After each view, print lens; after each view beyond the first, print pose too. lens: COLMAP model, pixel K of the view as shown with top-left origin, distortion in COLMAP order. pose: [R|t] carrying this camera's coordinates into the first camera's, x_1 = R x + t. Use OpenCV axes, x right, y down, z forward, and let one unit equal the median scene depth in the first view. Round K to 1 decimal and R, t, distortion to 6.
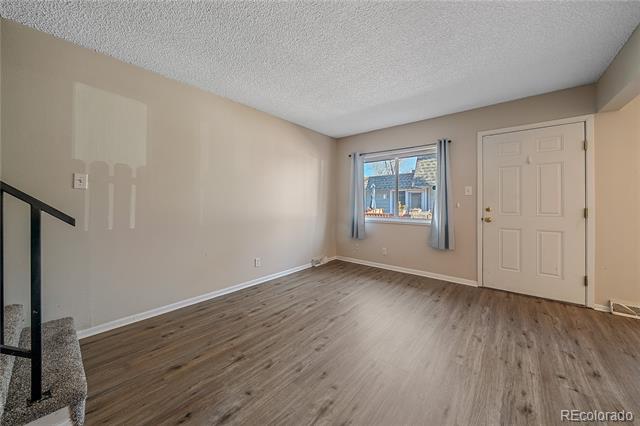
lens RADIAL K [[221.4, 0, 316.0], [0, 221.4, 207.4], [0, 0, 1]] dist [-0.009562, 0.000503]
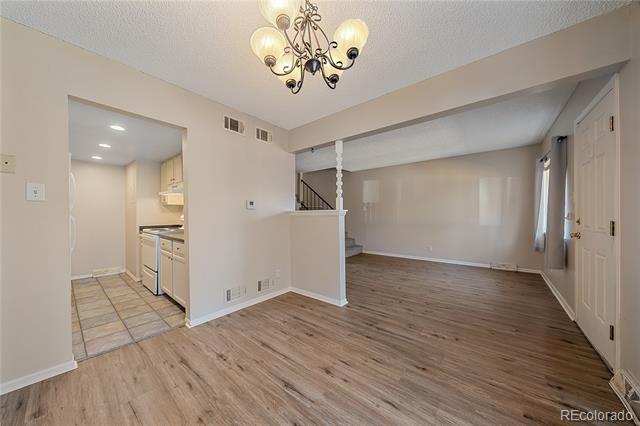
lens RADIAL K [[221.4, 0, 313.6], [0, 221.4, 213.6], [0, 0, 1]] dist [-0.009562, 0.000503]
pose [[0.014989, -0.006416, -0.999867, 1.942553], [-0.004395, 0.999969, -0.006482, -0.007472], [0.999878, 0.004492, 0.014961, 0.106834]]
